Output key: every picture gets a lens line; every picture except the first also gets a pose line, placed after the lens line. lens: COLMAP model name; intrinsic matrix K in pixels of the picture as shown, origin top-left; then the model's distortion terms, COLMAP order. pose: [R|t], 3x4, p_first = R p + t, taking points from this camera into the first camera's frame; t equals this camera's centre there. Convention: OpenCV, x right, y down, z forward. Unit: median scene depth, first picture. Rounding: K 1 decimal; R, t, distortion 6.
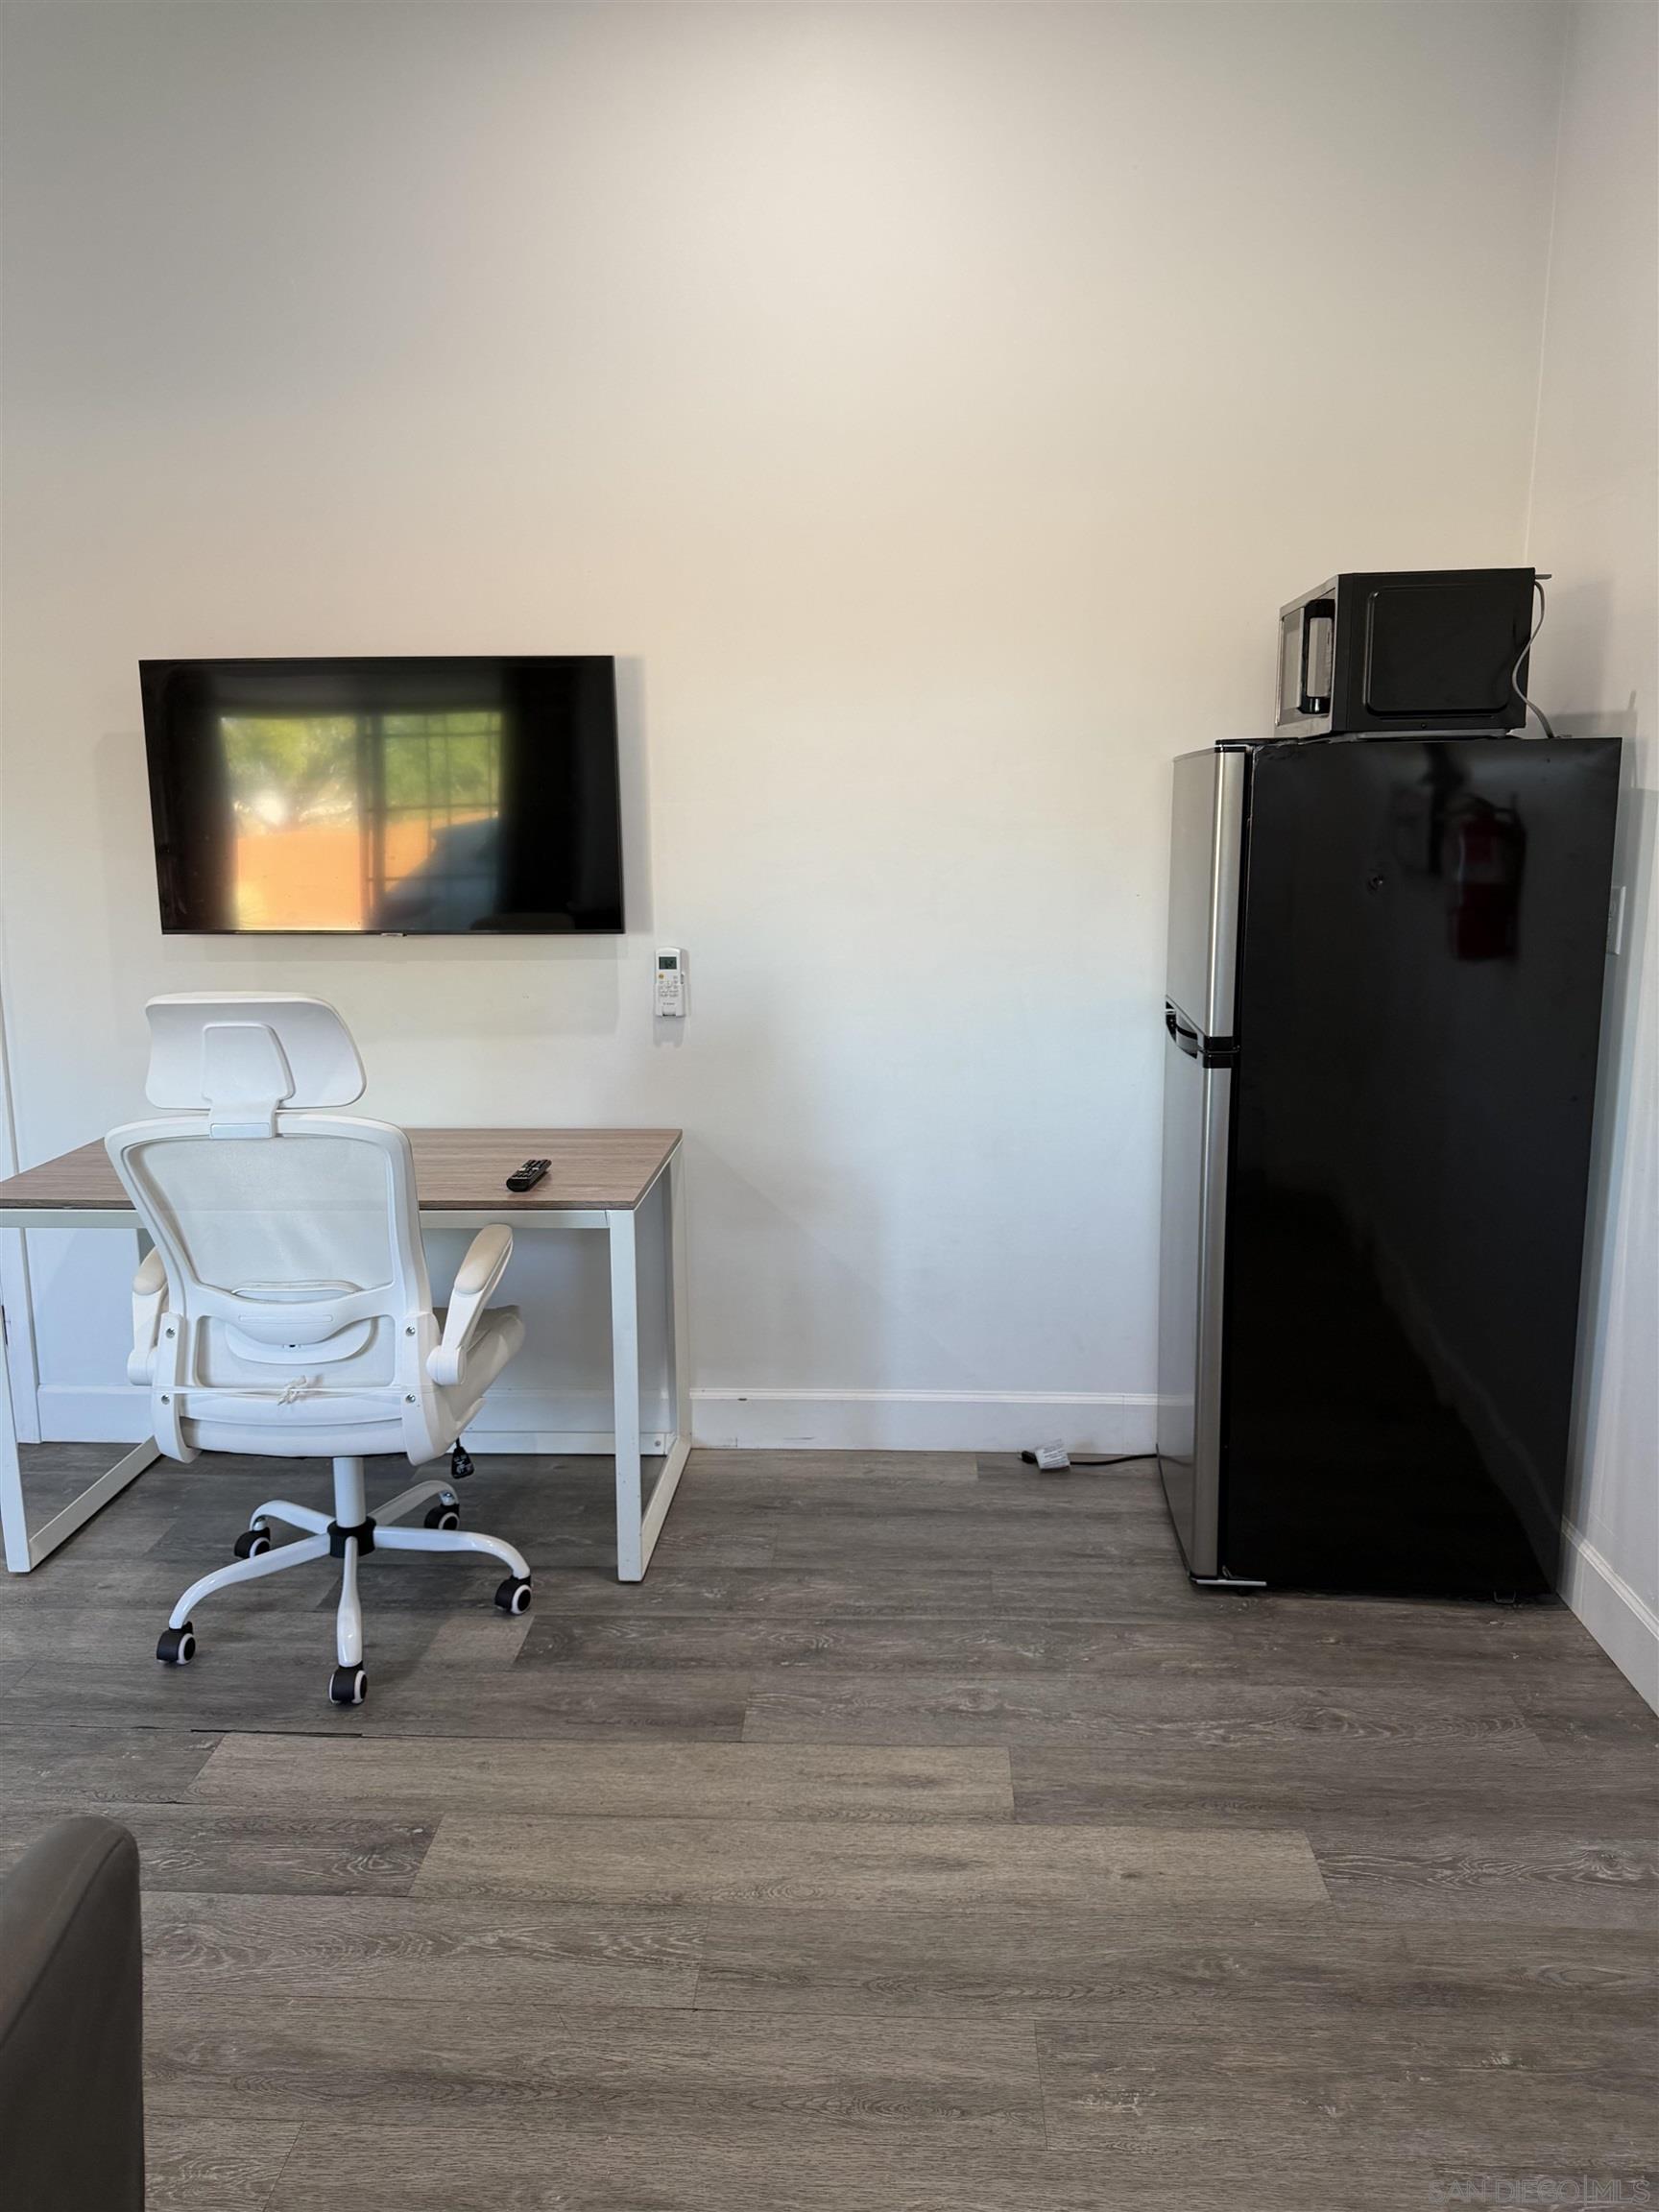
lens RADIAL K [[1564.5, 0, 826.0], [0, 1564.5, 1099.6], [0, 0, 1]] dist [0.011448, 0.002372]
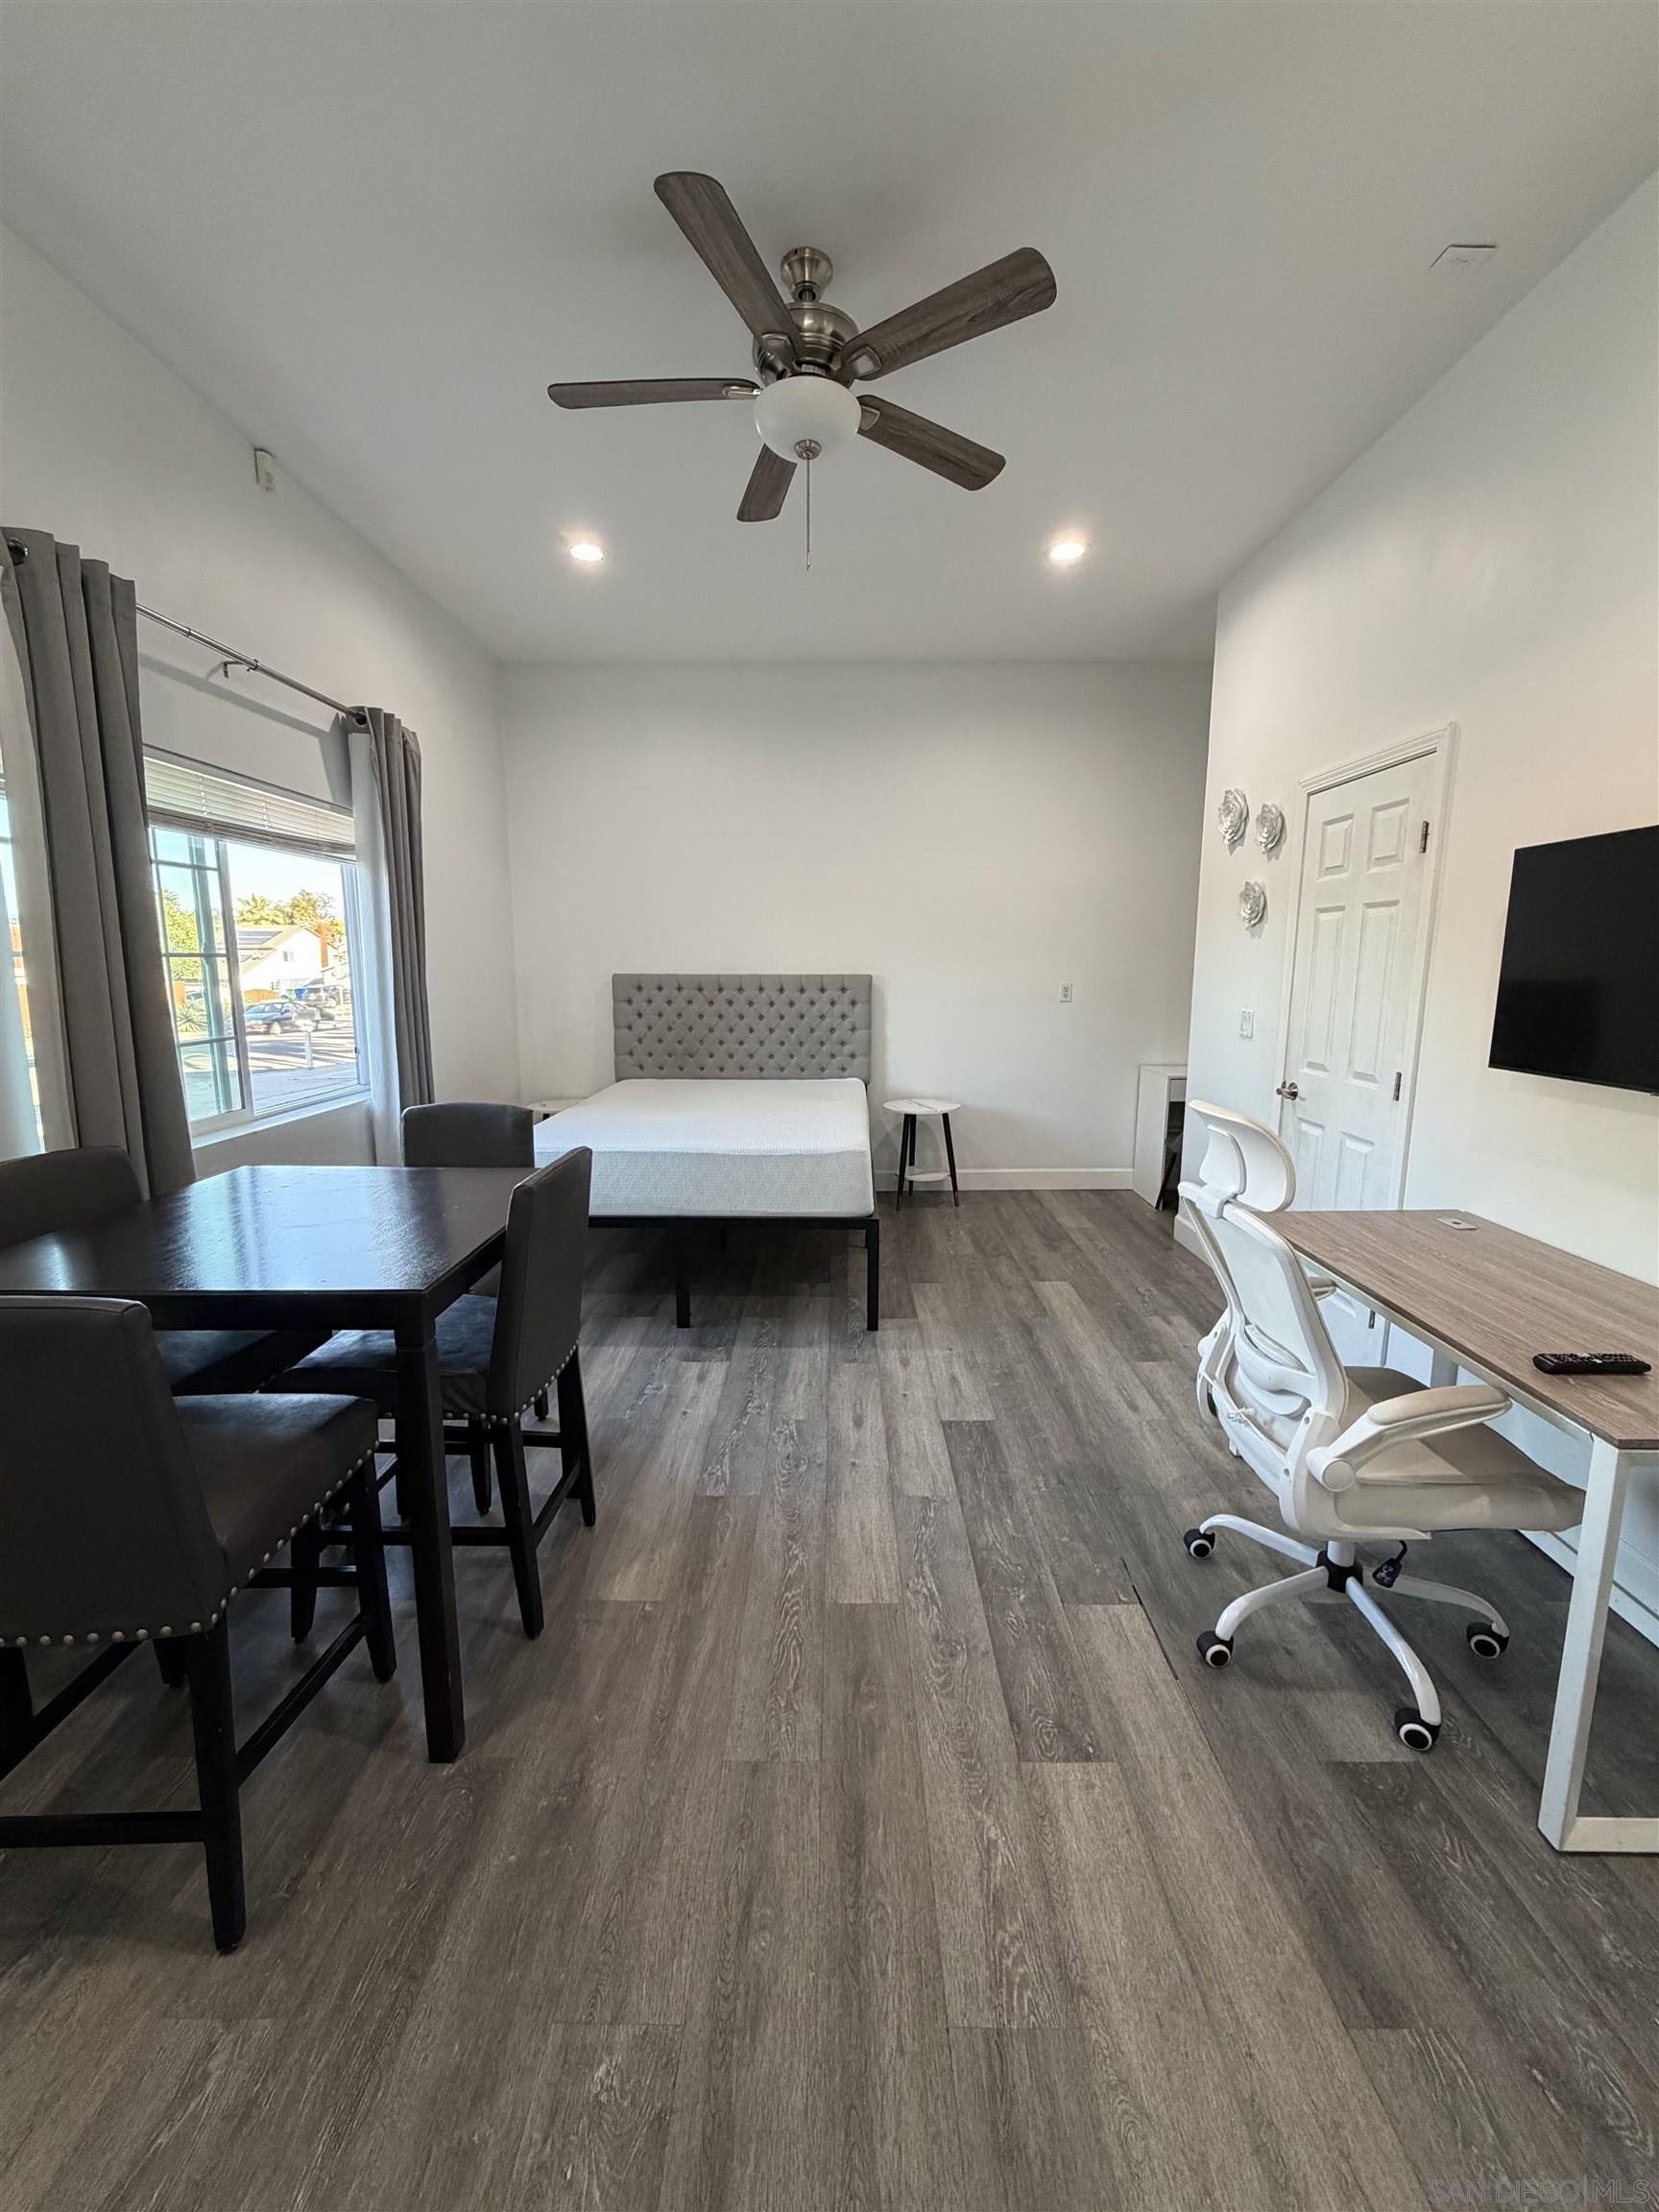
lens RADIAL K [[885.7, 0, 829.4], [0, 885.7, 1104.3], [0, 0, 1]] dist [-0.002910, 0.002118]
pose [[0.057833, 0.172947, -0.983232, 0.373838], [-0.193033, 0.968231, 0.158954, -0.135309], [0.979486, 0.180603, 0.089380, 0.649637]]
